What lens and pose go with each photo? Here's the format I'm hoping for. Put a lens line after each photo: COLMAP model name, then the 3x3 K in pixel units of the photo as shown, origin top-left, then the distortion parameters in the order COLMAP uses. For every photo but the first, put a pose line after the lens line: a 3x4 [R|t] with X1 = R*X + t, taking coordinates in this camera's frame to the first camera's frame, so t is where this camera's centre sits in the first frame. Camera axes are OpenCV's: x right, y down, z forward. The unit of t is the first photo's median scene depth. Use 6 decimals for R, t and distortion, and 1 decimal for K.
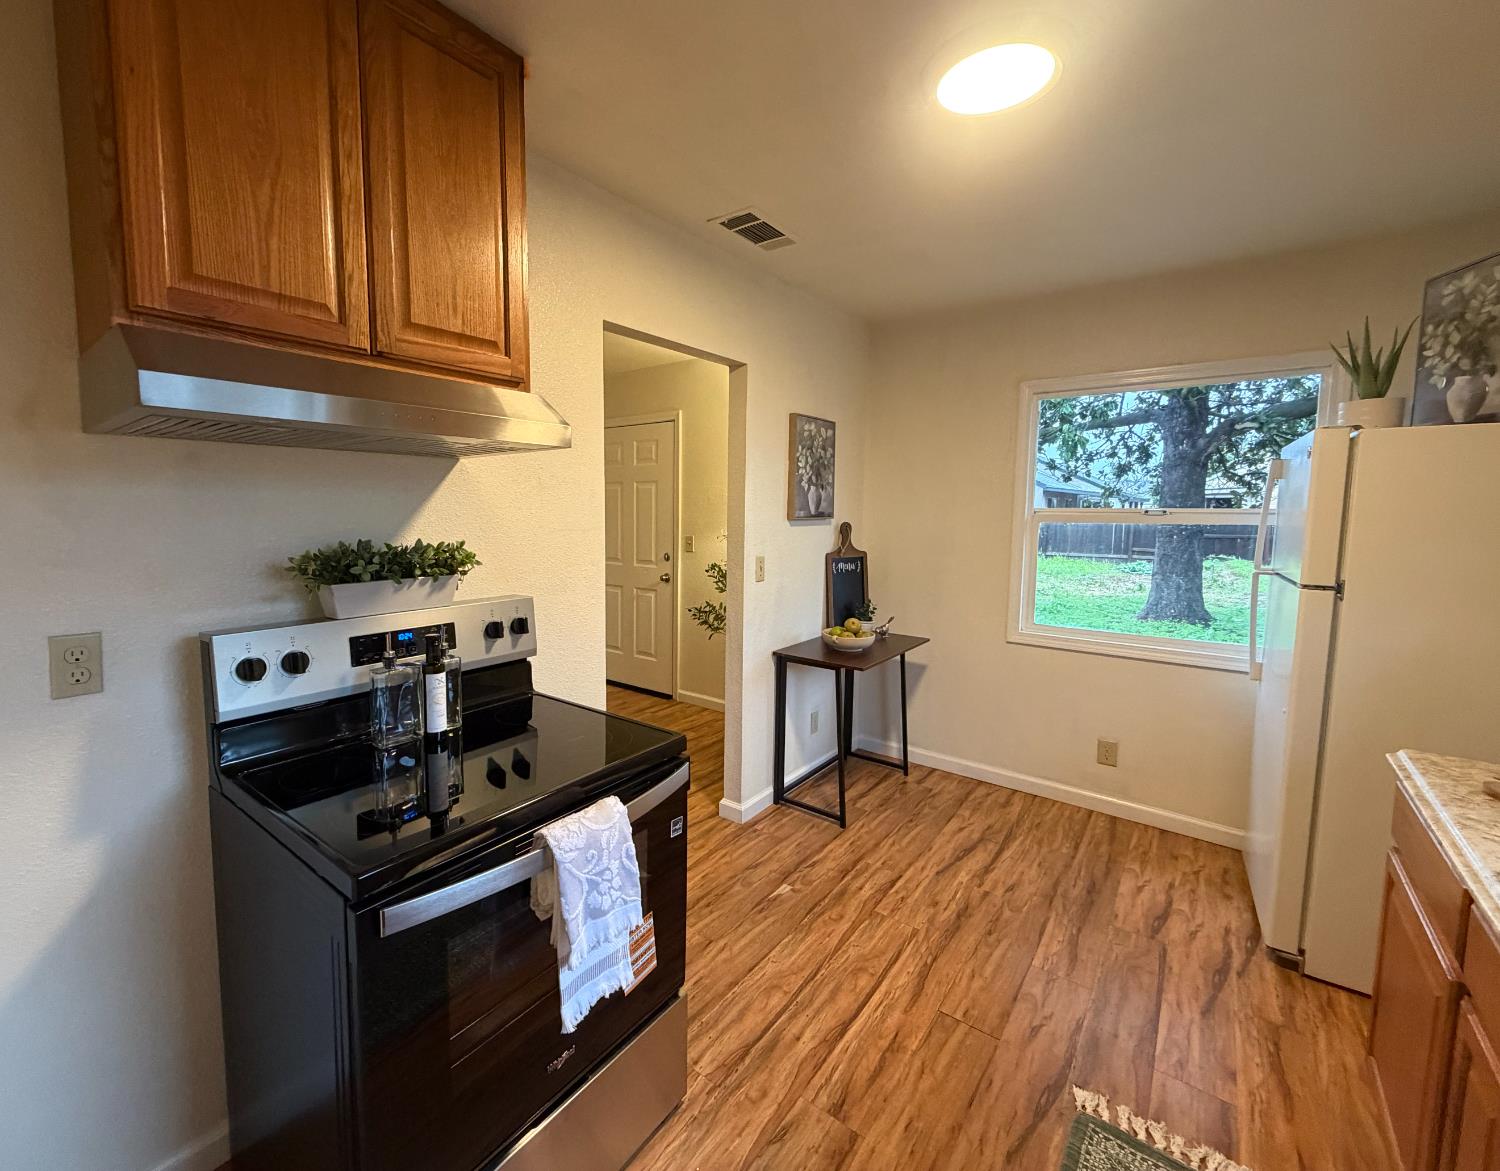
lens RADIAL K [[647.8, 0, 678.3], [0, 647.8, 565.5], [0, 0, 1]] dist [0.003512, -0.000014]
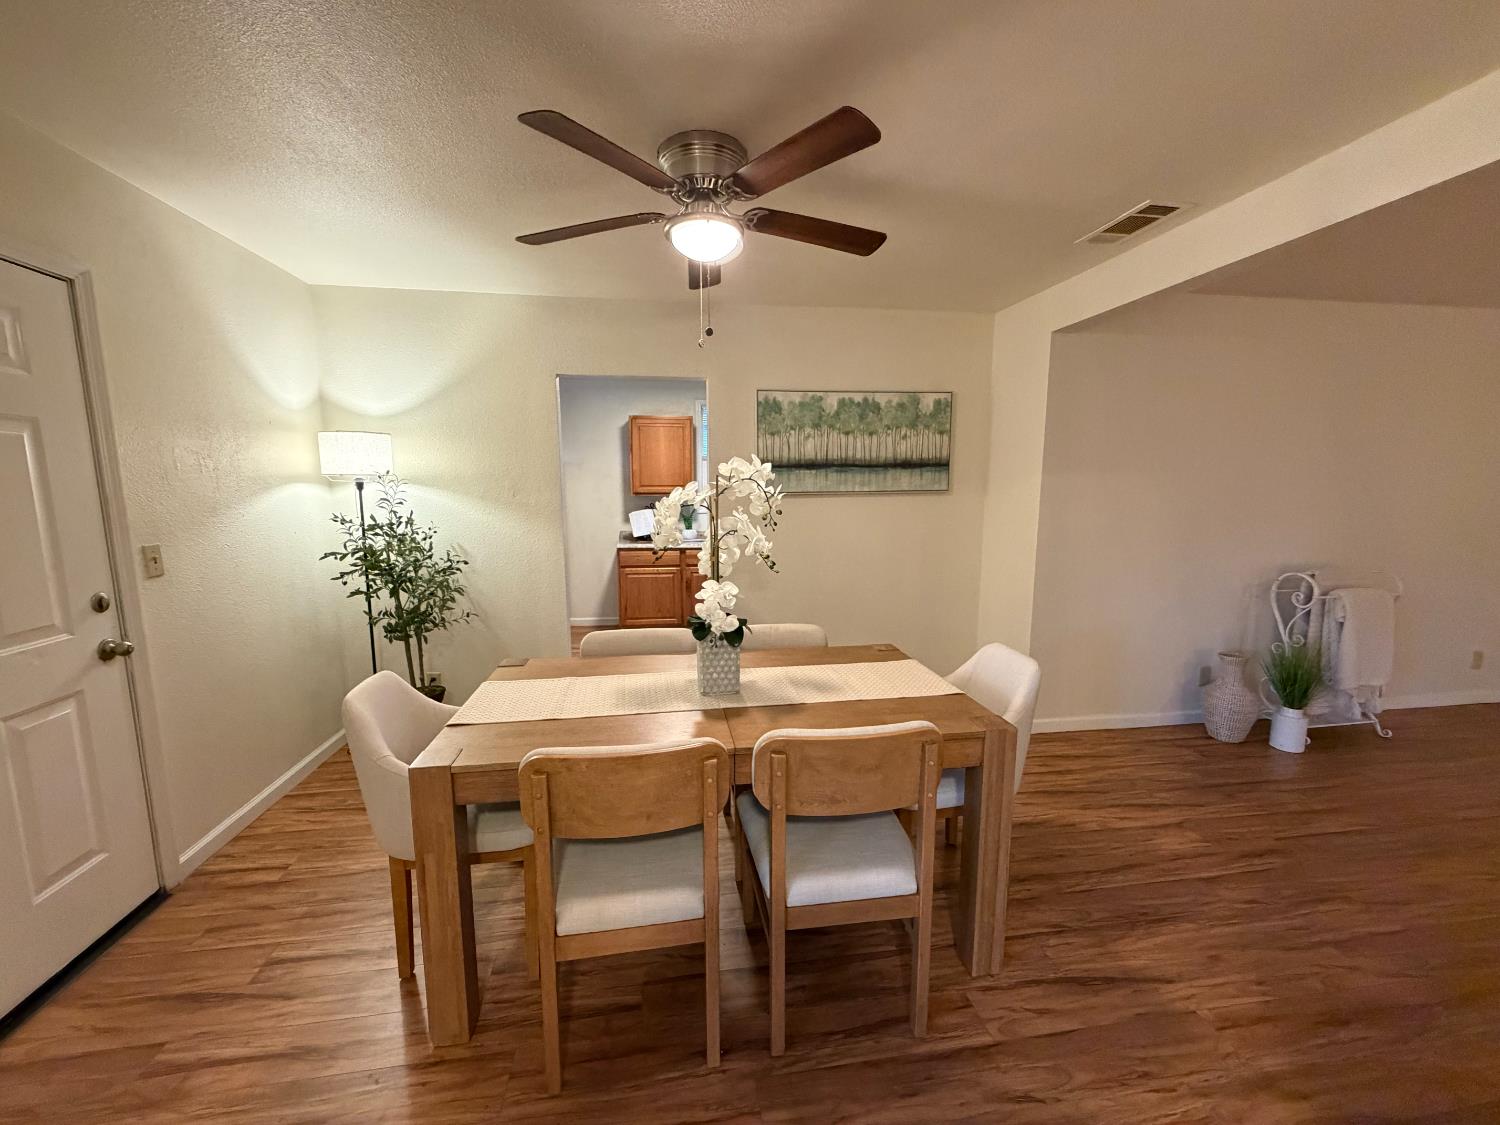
lens RADIAL K [[596.6, 0, 744.5], [0, 596.6, 565.6], [0, 0, 1]] dist [0.001657, -0.000310]
pose [[-0.746211, -0.095547, 0.658817, -1.264855], [0.057389, 0.976729, 0.206655, -0.201074], [-0.663231, 0.192017, -0.723363, 2.118266]]
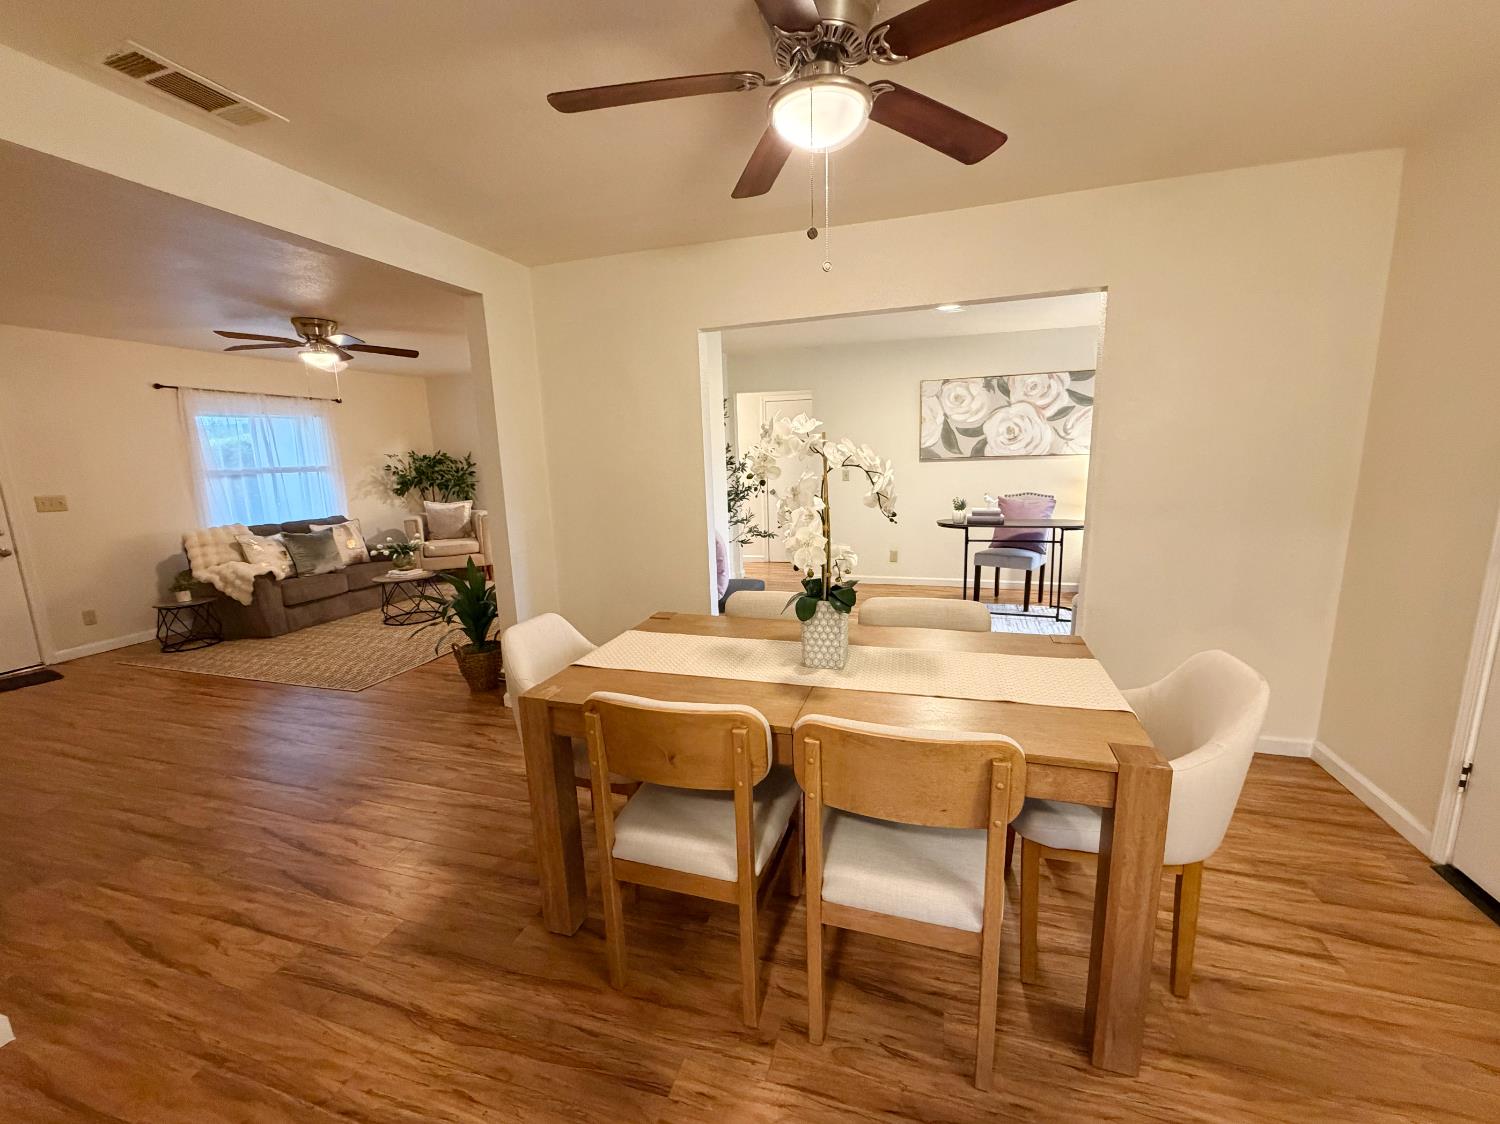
lens RADIAL K [[602.2, 0, 747.4], [0, 602.2, 561.5], [0, 0, 1]] dist [-0.001630, 0.000048]
pose [[0.385996, 0.145743, -0.910915, 0.024121], [-0.054450, 0.989319, 0.135215, -0.090692], [0.920892, -0.002593, 0.389809, 1.118212]]
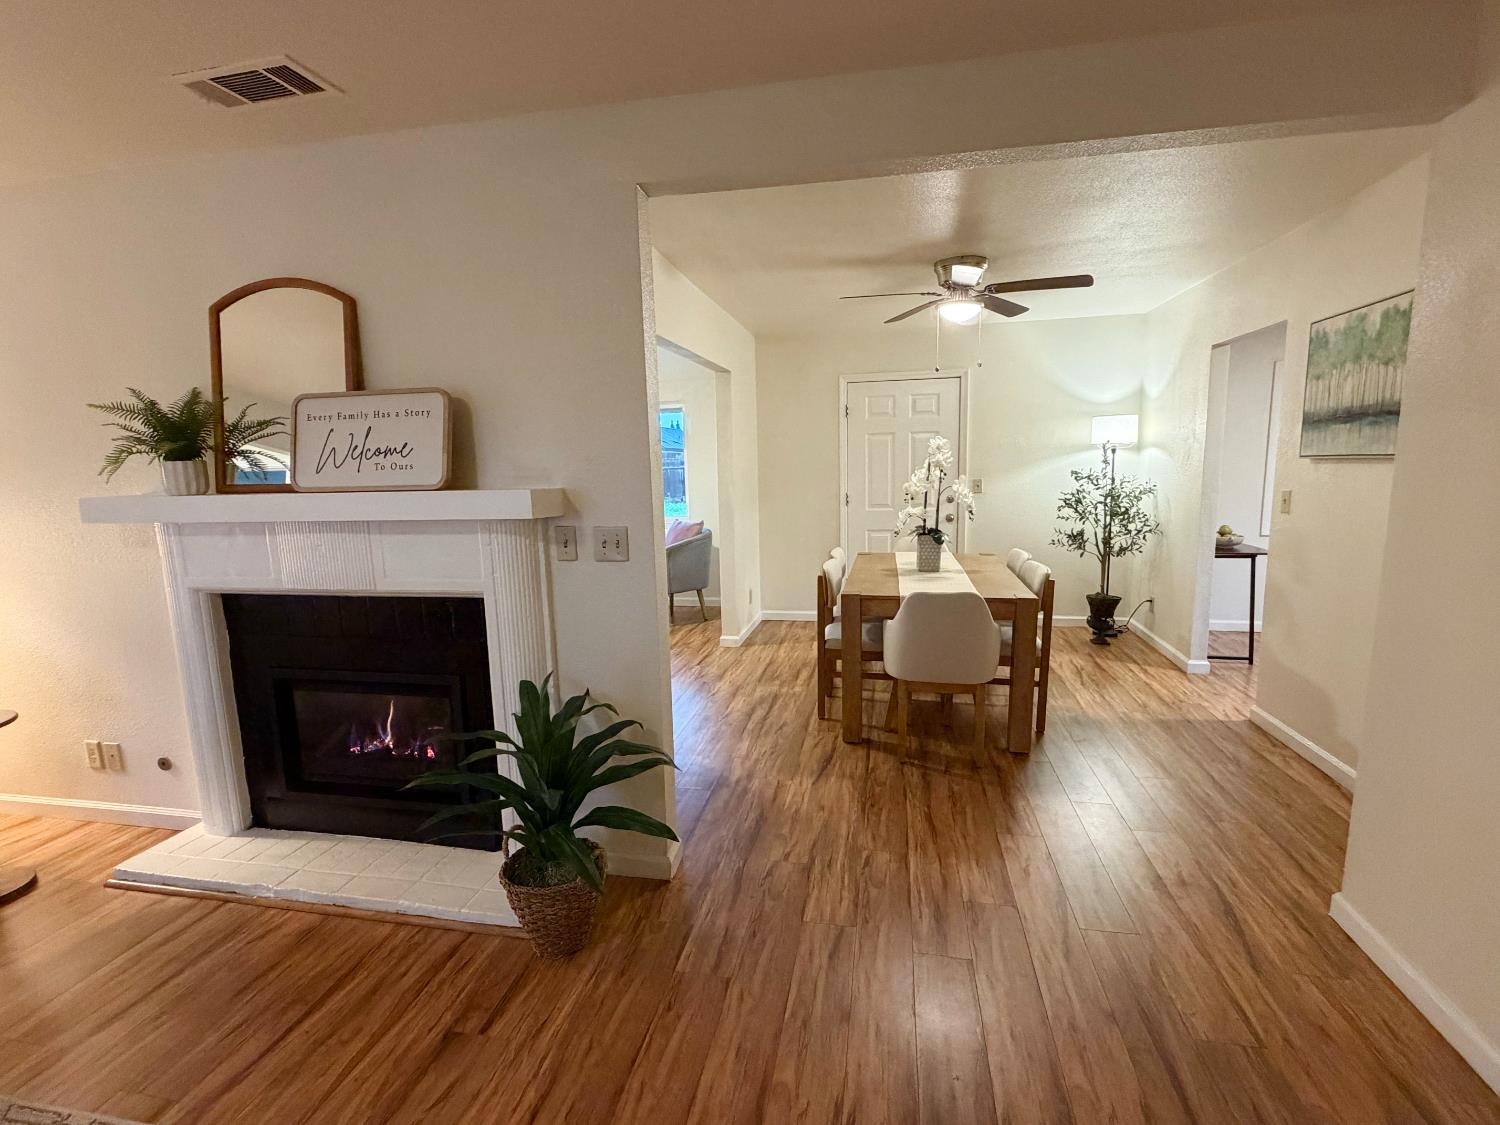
lens RADIAL K [[705.9, 0, 746.5], [0, 705.9, 569.3], [0, 0, 1]] dist [0.000616, -0.001735]
pose [[0.881913, -0.098743, 0.460954, -1.930885], [0.071860, 0.994548, 0.075561, -0.021400], [-0.465903, -0.033514, 0.884201, 0.154913]]
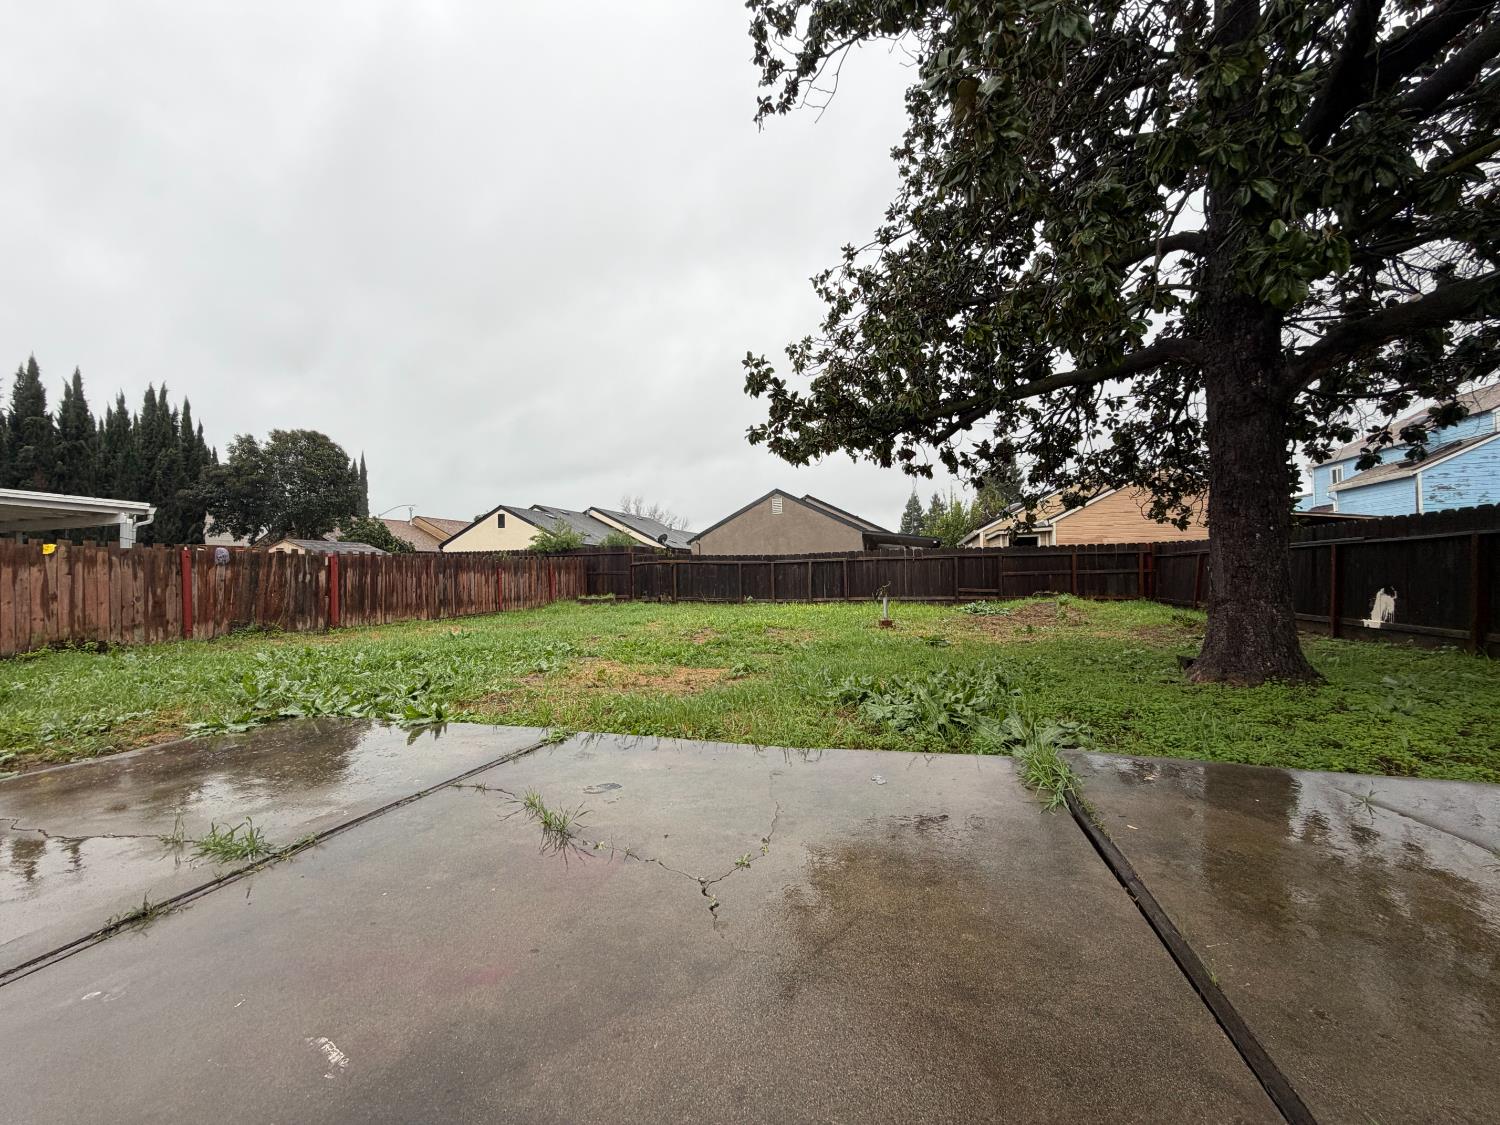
lens RADIAL K [[596.6, 0, 742.2], [0, 596.6, 566.0], [0, 0, 1]] dist [0.001657, -0.000310]
pose [[0.920640, -0.016081, 0.390080, 0.517883], [0.056632, 0.994084, -0.092678, 0.025882], [-0.386282, 0.107414, 0.916105, 2.780720]]
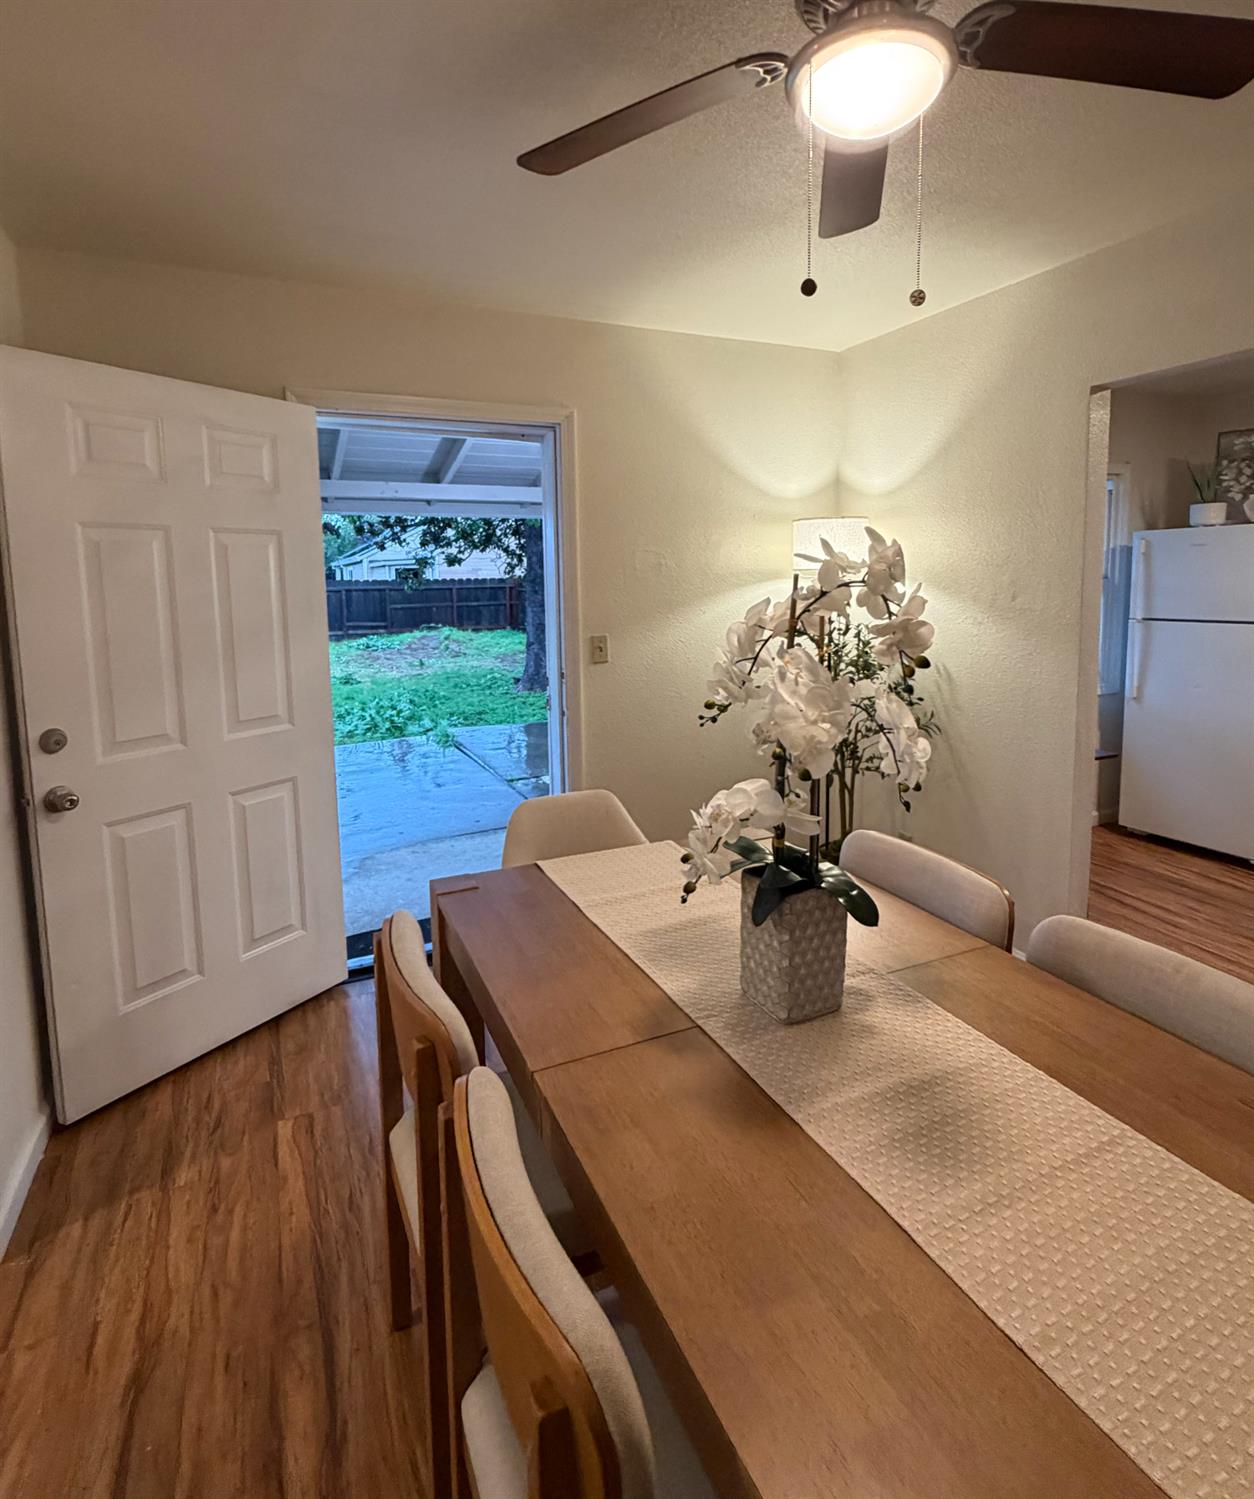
lens RADIAL K [[786.6, 0, 625.5], [0, 786.6, 661.8], [0, 0, 1]] dist [-0.001680, -0.001139]
pose [[0.434856, -0.108671, 0.893919, -1.217728], [0.097274, 0.992552, 0.073341, -0.145788], [-0.895231, 0.055062, 0.442188, 1.385490]]
